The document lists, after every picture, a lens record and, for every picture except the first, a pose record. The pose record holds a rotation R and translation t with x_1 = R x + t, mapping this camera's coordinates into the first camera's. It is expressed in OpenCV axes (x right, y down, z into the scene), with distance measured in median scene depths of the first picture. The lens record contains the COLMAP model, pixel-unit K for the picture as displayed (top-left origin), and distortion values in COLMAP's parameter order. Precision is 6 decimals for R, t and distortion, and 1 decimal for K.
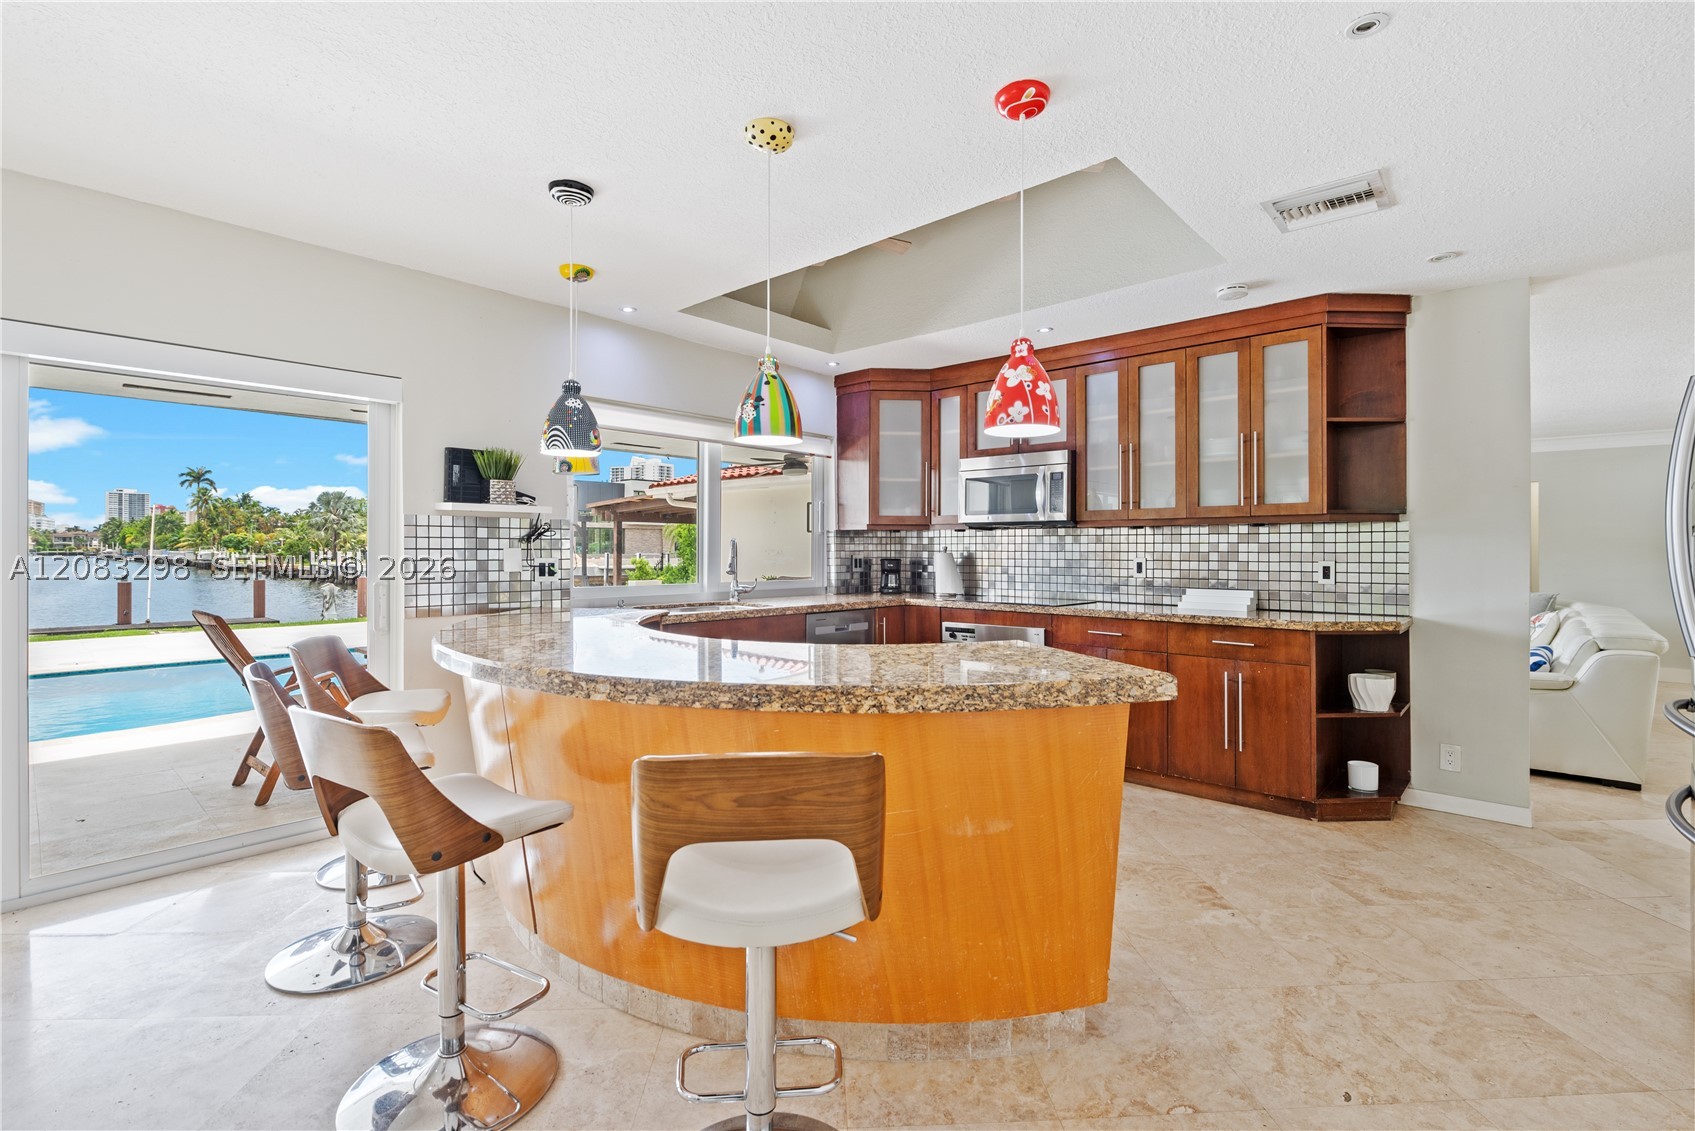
lens RADIAL K [[767.3, 0, 866.5], [0, 767.3, 539.9], [0, 0, 1]] dist [0.001800, -0.001490]
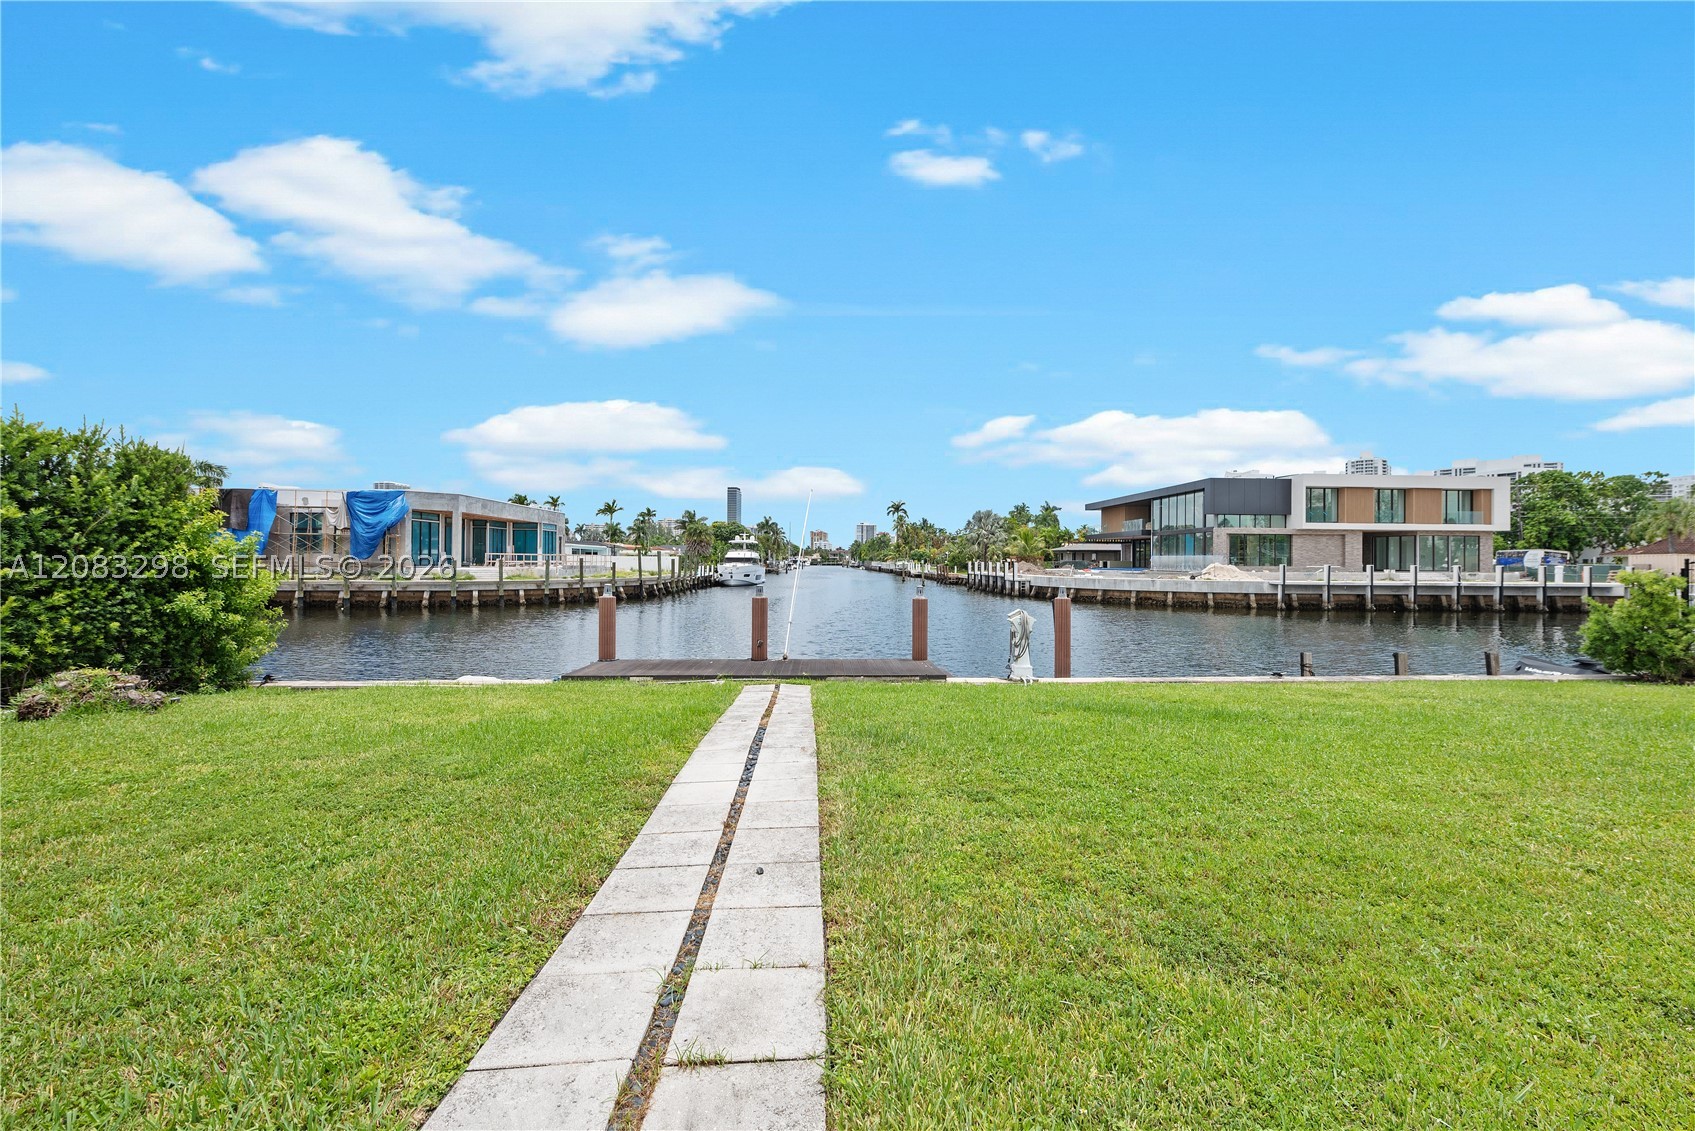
lens RADIAL K [[691.8, 0, 855.8], [0, 691.8, 557.4], [0, 0, 1]] dist [-0.008396, -0.001738]
pose [[0.708775, -0.003396, -0.705426, -0.129239], [0.006448, 0.999978, 0.001665, 0.005175], [0.705405, -0.005729, 0.708781, 0.169239]]
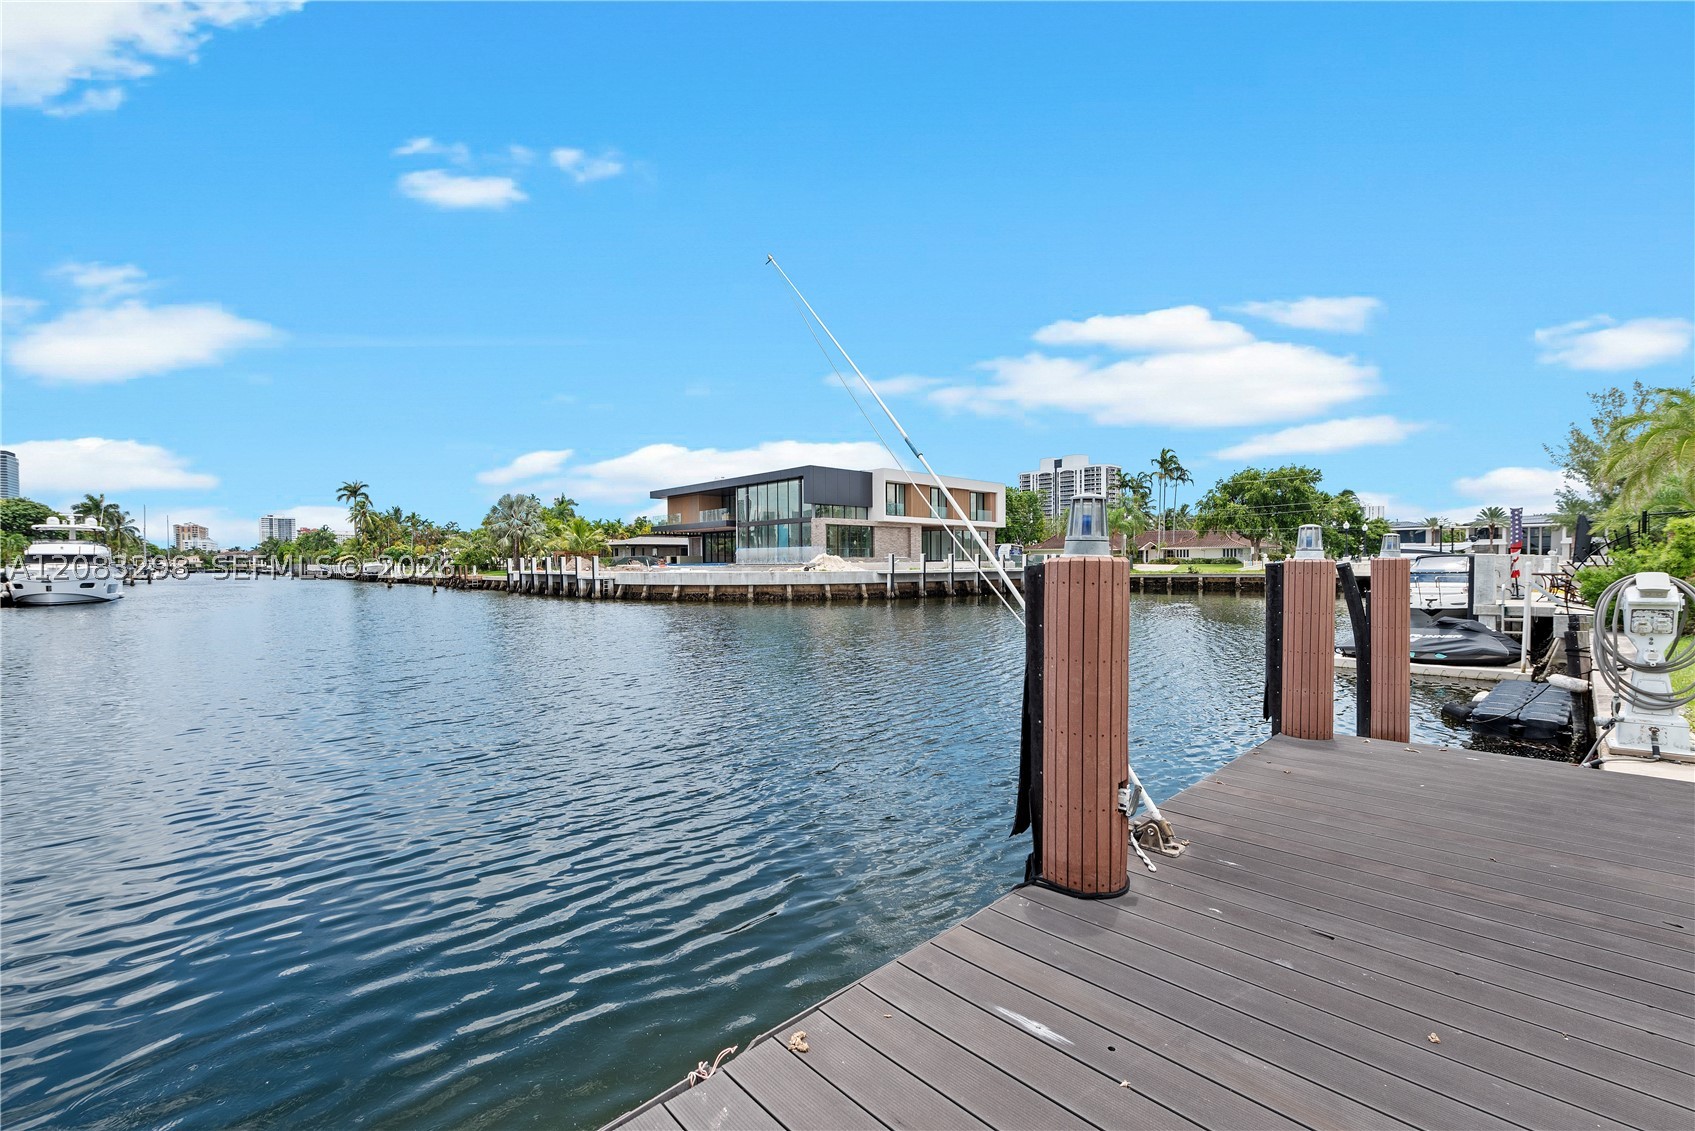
lens RADIAL K [[691.8, 0, 863.8], [0, 691.8, 584.0], [0, 0, 1]] dist [-0.008396, -0.001738]
pose [[0.998351, -0.009032, -0.056685, -0.278665], [0.011456, 0.999027, 0.042592, 0.015059], [0.056245, -0.043171, 0.997483, 0.243895]]
